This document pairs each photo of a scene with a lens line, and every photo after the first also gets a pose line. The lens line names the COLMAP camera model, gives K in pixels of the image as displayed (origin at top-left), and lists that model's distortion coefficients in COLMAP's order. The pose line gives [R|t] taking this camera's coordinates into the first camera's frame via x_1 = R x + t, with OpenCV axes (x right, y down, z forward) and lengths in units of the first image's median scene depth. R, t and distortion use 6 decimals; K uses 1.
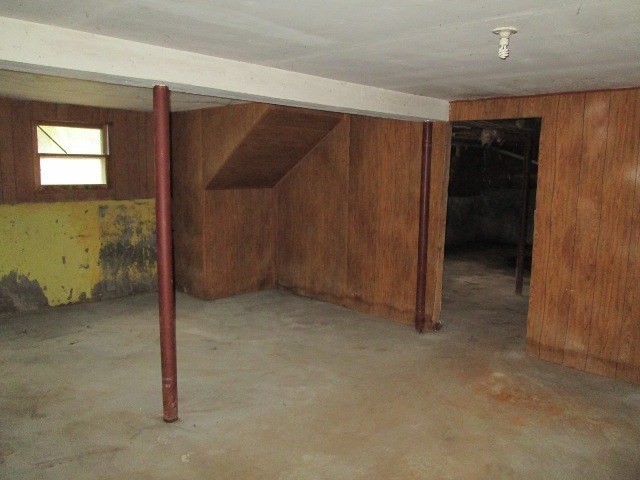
lens RADIAL K [[532.9, 0, 320.0], [0, 532.9, 240.0], [0, 0, 1]] dist [-0.040613, 0.002350]
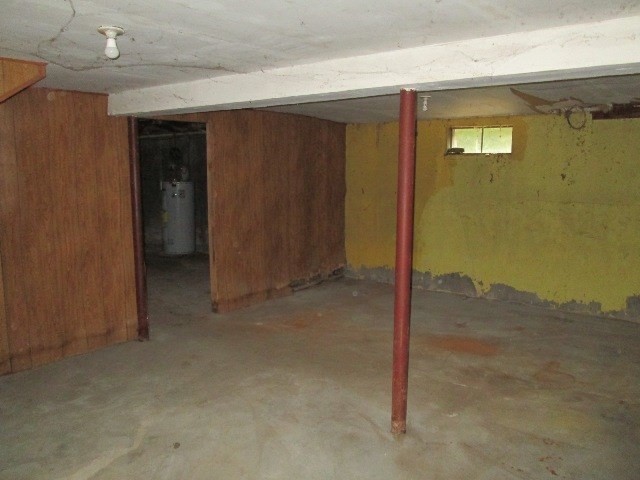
lens RADIAL K [[532.9, 0, 320.0], [0, 532.9, 240.0], [0, 0, 1]] dist [-0.040613, 0.002350]
pose [[-0.118956, -0.159596, 0.979989, -0.666535], [0.137859, 0.974782, 0.175482, -0.111251], [-0.983282, 0.155975, -0.093955, 0.675309]]
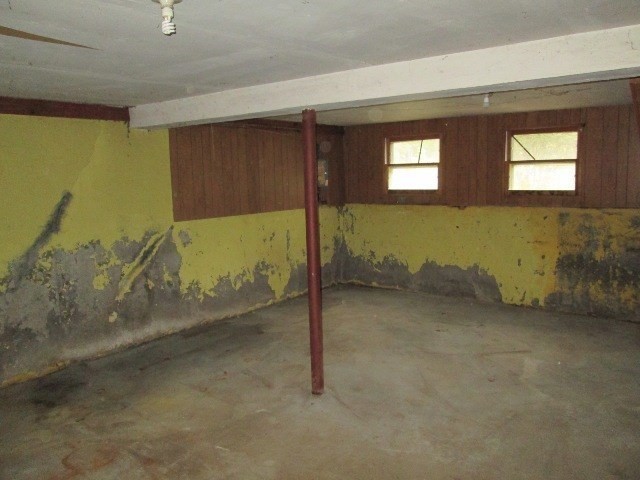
lens RADIAL K [[530.2, 0, 320.7], [0, 530.2, 229.3], [0, 0, 1]] dist [-0.068041, 0.001832]
pose [[0.115176, 0.086402, -0.989580, 0.478457], [-0.109149, 0.991279, 0.073847, -0.059281], [0.987330, 0.099506, 0.123602, 0.473584]]
